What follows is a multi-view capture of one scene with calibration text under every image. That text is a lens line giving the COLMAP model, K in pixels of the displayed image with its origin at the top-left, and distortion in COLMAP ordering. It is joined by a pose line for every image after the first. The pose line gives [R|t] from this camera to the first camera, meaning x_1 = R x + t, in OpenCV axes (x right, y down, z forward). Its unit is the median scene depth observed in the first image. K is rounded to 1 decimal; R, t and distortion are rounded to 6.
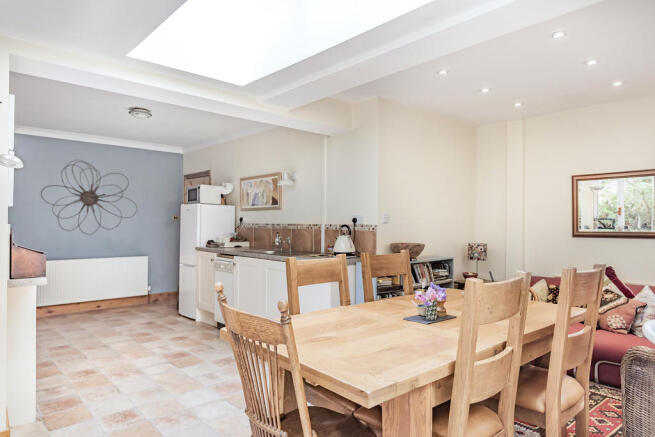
lens RADIAL K [[417.9, 0, 326.8], [0, 417.9, 219.6], [0, 0, 1]] dist [0.005045, 0.000585]
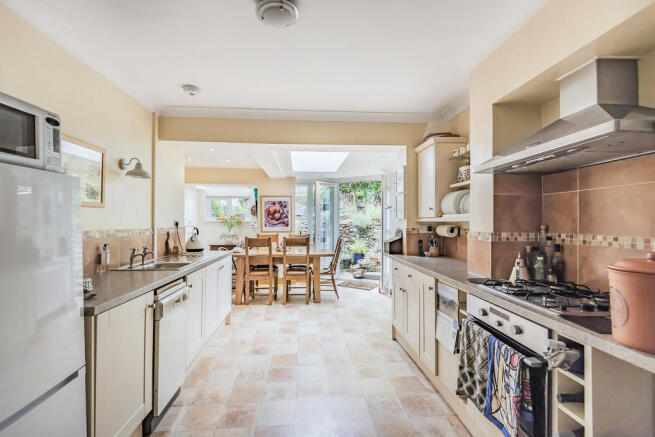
lens RADIAL K [[293.0, 0, 326.5], [0, 293.0, 218.6], [0, 0, 1]] dist [0.011134, -0.000249]
pose [[-0.792547, -0.003559, 0.609800, -0.723807], [-0.013062, 0.999853, -0.011141, -0.008479], [-0.609671, -0.016795, -0.792477, 1.270803]]
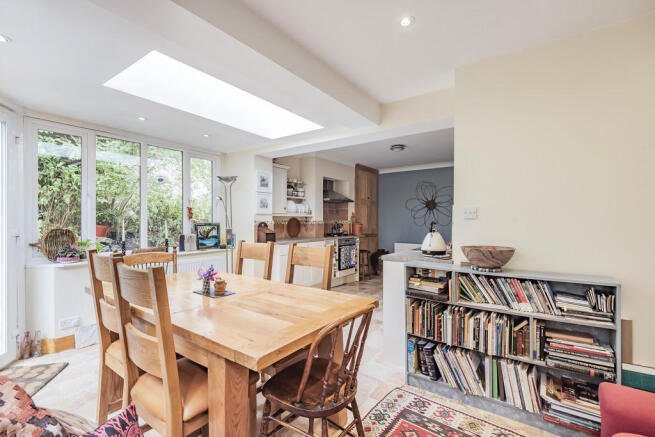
lens RADIAL K [[293.0, 0, 326.0], [0, 293.0, 220.5], [0, 0, 1]] dist [0.011134, -0.000249]
pose [[0.199332, -0.008084, -0.979899, 0.570869], [0.010634, 0.999925, -0.006086, 0.010947], [0.979874, -0.009207, 0.199403, 0.560328]]
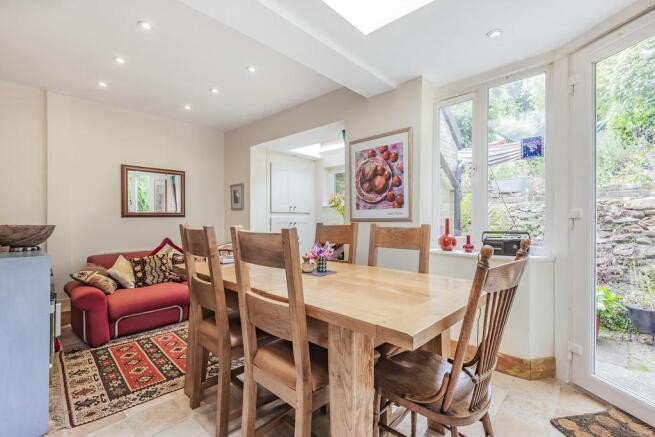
lens RADIAL K [[293.0, 0, 330.3], [0, 293.0, 220.7], [0, 0, 1]] dist [0.011134, -0.000249]
pose [[-0.090286, -0.012712, 0.995835, -0.290093], [-0.012563, 0.999854, 0.011624, 0.035410], [-0.995837, -0.011461, -0.090433, 0.498102]]
